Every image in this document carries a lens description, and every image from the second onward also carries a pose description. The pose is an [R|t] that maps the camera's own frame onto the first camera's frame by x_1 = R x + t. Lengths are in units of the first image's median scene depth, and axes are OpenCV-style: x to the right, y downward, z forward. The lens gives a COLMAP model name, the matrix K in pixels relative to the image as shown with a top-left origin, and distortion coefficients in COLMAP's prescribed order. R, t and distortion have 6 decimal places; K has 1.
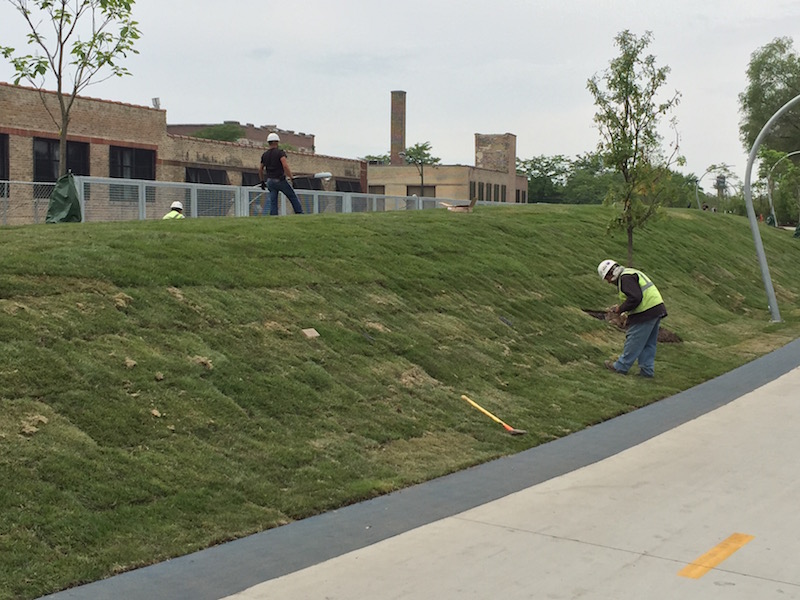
lens RADIAL K [[1175.6, 0, 397.3], [0, 1175.6, 285.3], [0, 0, 1]] dist [0.074089, 0.000000]
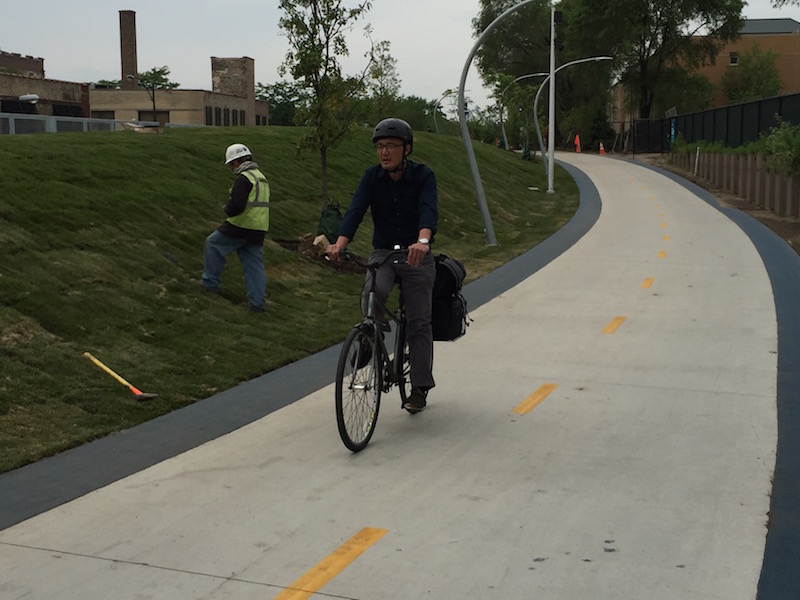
lens RADIAL K [[1175.6, 0, 394.2], [0, 1175.6, 268.6], [0, 0, 1]] dist [0.074089, 0.000000]
pose [[0.978750, -0.033844, 0.202247, 0.065511], [0.024320, 0.998483, 0.049391, 0.000399], [-0.203612, -0.043423, 0.978088, 0.105384]]
